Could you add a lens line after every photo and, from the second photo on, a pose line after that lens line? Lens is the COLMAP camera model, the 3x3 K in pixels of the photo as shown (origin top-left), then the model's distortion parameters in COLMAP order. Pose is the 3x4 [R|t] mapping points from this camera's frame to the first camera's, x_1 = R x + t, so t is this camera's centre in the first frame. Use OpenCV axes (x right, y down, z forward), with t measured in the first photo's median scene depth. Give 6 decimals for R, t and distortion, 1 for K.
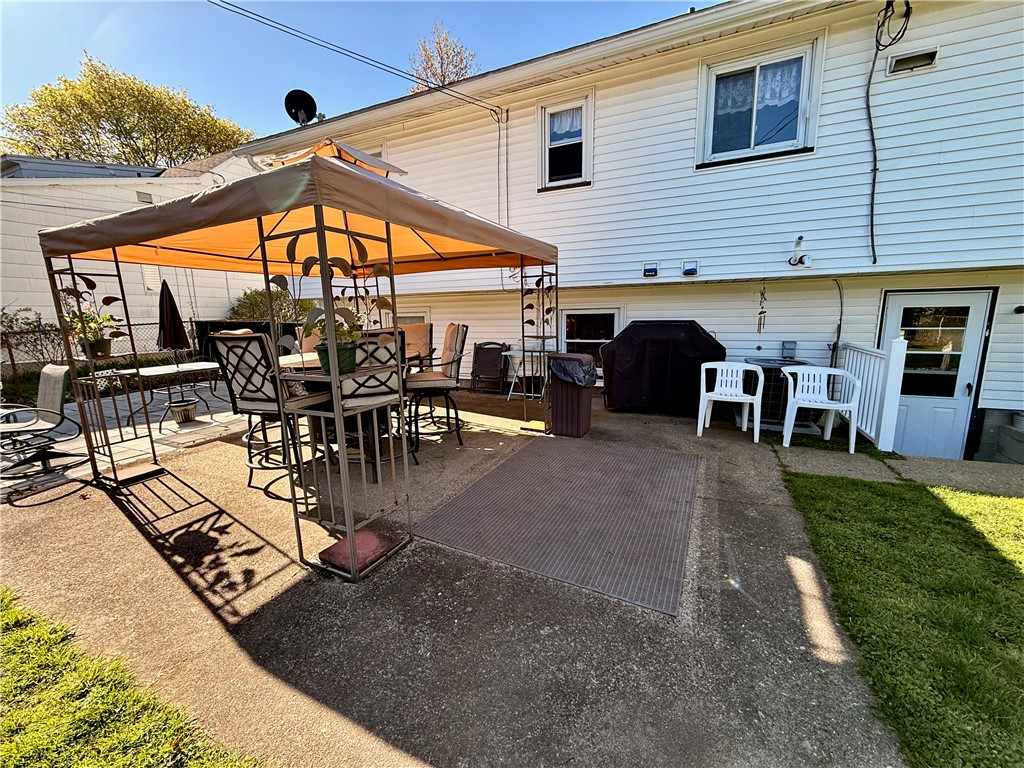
lens RADIAL K [[406.7, 0, 509.5], [0, 406.7, 385.3], [0, 0, 1]] dist [-0.002936, 0.000200]
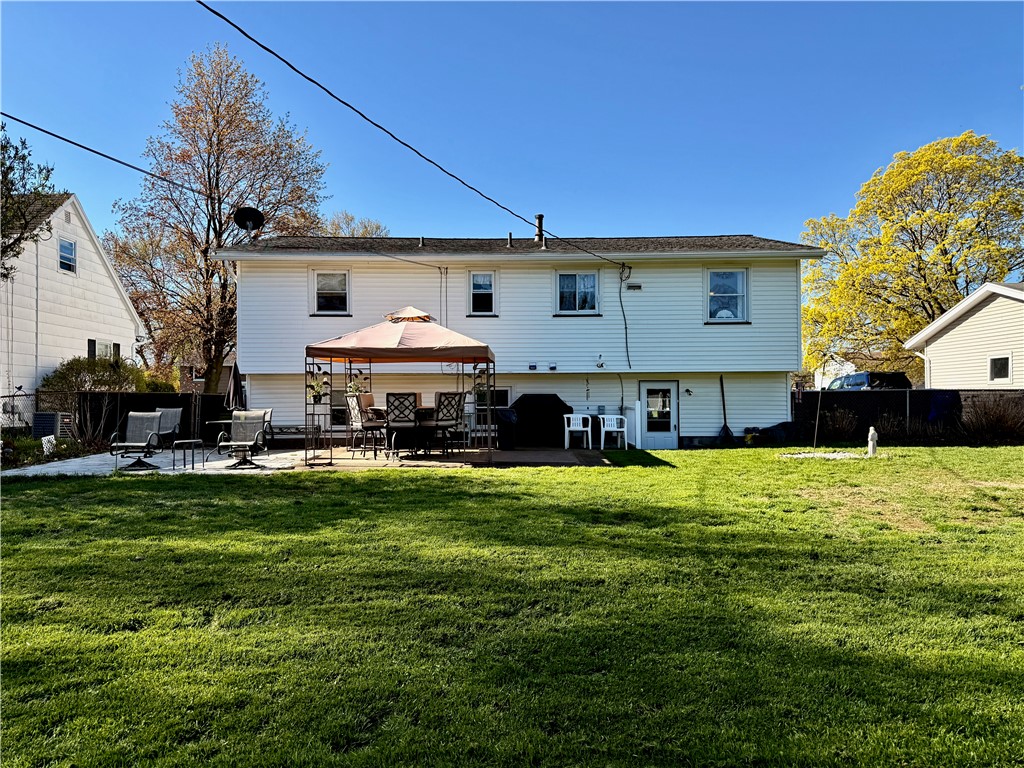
lens RADIAL K [[731.1, 0, 512.0], [0, 731.1, 383.4], [0, 0, 1]] dist [0.006549, -0.004359]
pose [[0.902912, 0.023495, 0.429182, -1.273230], [0.060495, 0.981620, -0.181007, 0.422612], [-0.425546, 0.189396, 0.884895, -2.053298]]
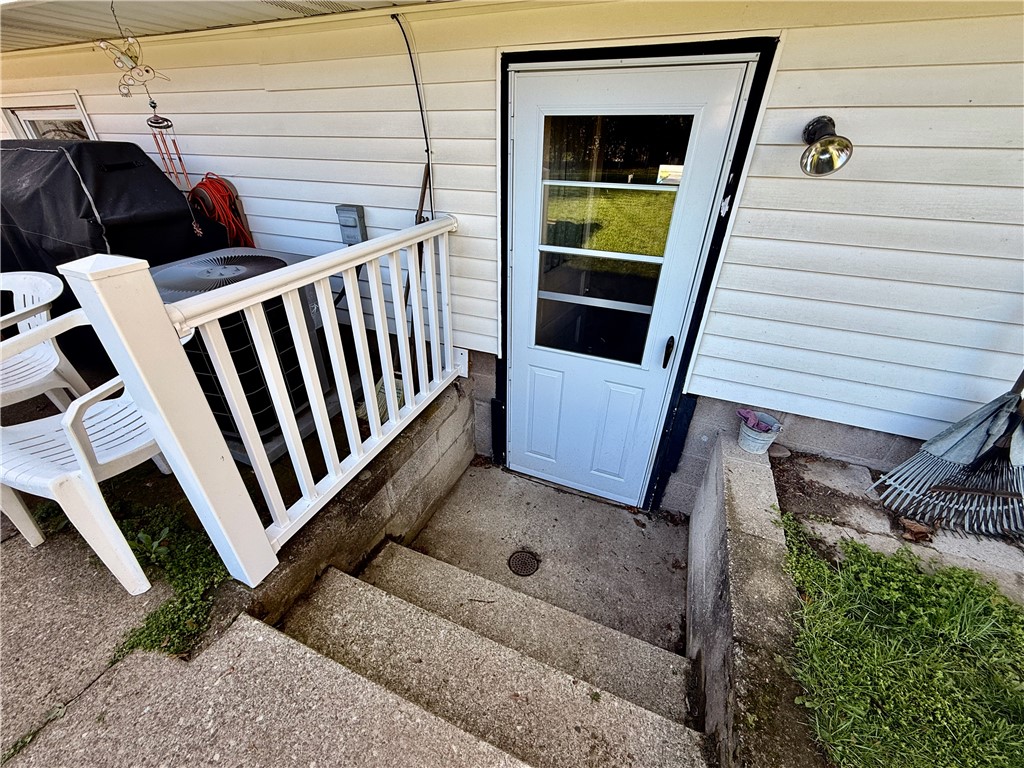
lens RADIAL K [[406.7, 0, 502.9], [0, 406.7, 382.2], [0, 0, 1]] dist [-0.002936, 0.000200]
pose [[0.999014, 0.004853, 0.044137, 0.951149], [-0.020694, 0.930344, 0.366103, -0.109658], [-0.039286, -0.366656, 0.929527, 0.613531]]
